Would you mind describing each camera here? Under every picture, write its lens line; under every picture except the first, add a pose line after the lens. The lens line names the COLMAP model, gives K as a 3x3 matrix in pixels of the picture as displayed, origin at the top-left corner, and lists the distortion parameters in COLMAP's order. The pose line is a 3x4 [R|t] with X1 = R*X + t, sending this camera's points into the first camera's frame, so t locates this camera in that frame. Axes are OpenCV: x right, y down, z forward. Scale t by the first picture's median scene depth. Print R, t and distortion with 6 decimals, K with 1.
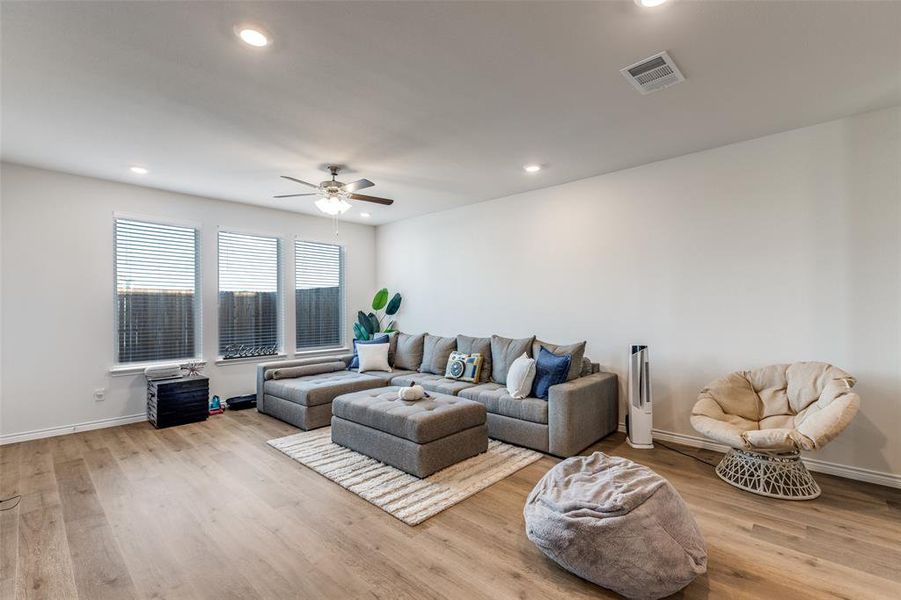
lens RADIAL K [[401.4, 0, 444.6], [0, 401.4, 304.8], [0, 0, 1]] dist [-0.000682, -0.000539]
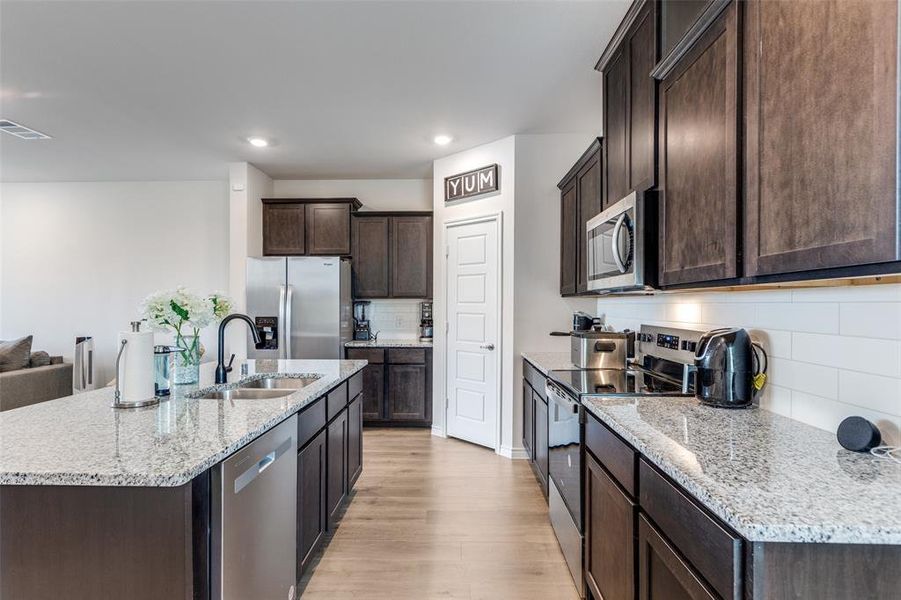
lens RADIAL K [[469.4, 0, 450.5], [0, 469.4, 300.0], [0, 0, 1]] dist [-0.000748, 0.000071]
pose [[0.740629, 0.008270, 0.671863, 0.274619], [-0.007137, 0.999965, -0.004441, -0.006427], [-0.671876, -0.001506, 0.740662, -0.569028]]
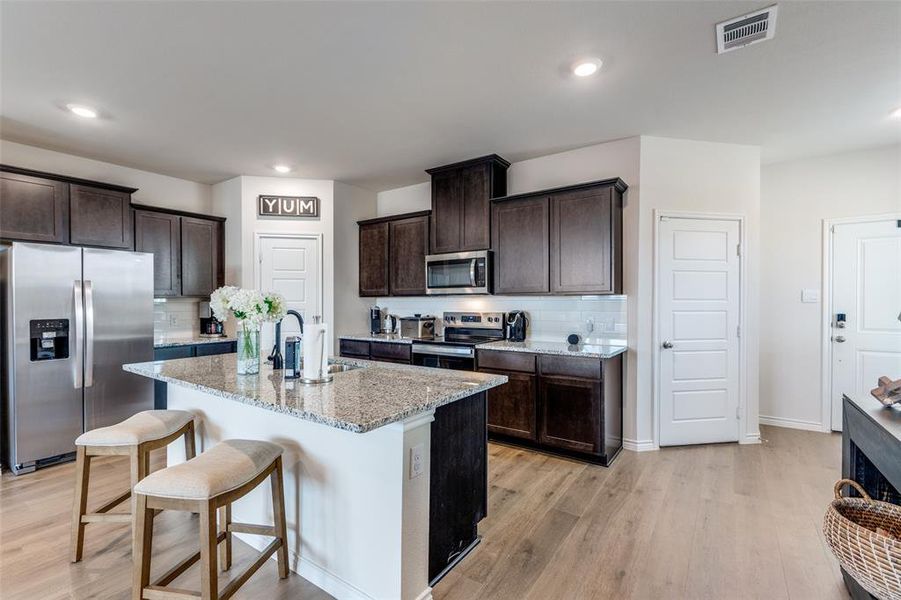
lens RADIAL K [[402.7, 0, 446.6], [0, 402.7, 304.2], [0, 0, 1]] dist [-0.000113, -0.000080]
pose [[-0.150148, -0.001330, 0.988663, -0.103143], [-0.001565, 0.999998, 0.001107, -0.000419], [-0.988662, -0.001381, -0.150150, -0.160254]]
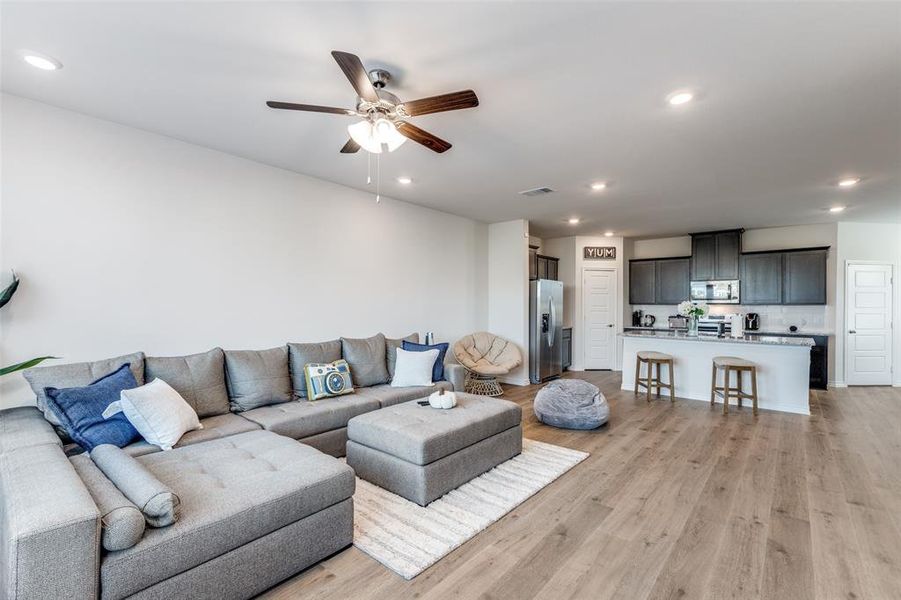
lens RADIAL K [[402.7, 0, 446.6], [0, 402.7, 304.2], [0, 0, 1]] dist [-0.000113, -0.000080]
pose [[-0.046976, 0.009235, 0.998853, -0.753314], [-0.011849, 0.999882, -0.009802, 0.009157], [-0.998826, -0.012296, -0.046861, 0.785734]]
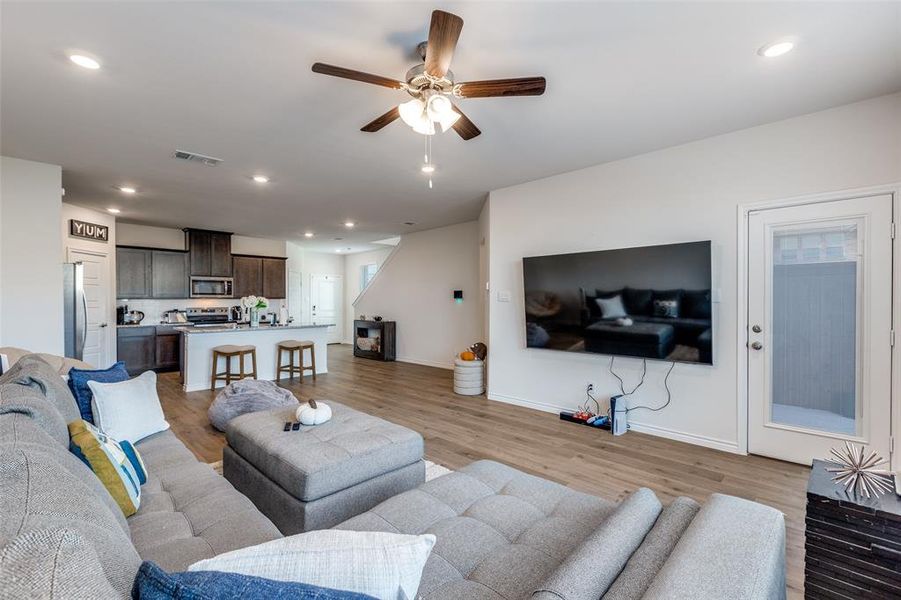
lens RADIAL K [[402.7, 0, 446.6], [0, 402.7, 304.2], [0, 0, 1]] dist [-0.000113, -0.000080]
pose [[-0.999765, 0.007111, 0.020492, -0.264454], [0.007171, 0.999970, 0.002835, 0.007963], [-0.020471, 0.002981, -0.999786, 1.332322]]
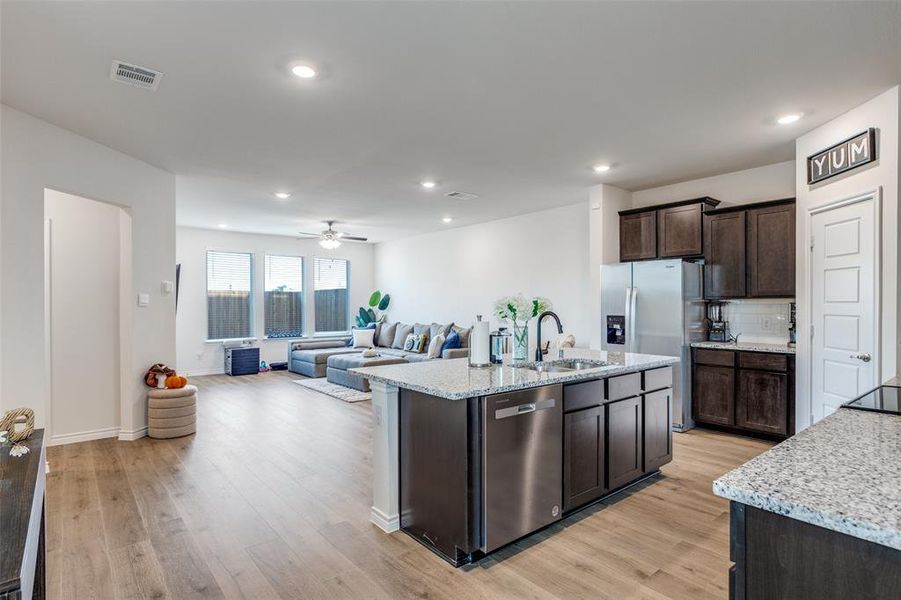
lens RADIAL K [[469.4, 0, 440.3], [0, 469.4, 303.6], [0, 0, 1]] dist [-0.001412, -0.000426]
pose [[0.990468, 0.001970, -0.137728, 0.382529], [-0.001312, 0.999987, 0.004866, -0.006889], [0.137736, -0.004639, 0.990458, -0.749080]]
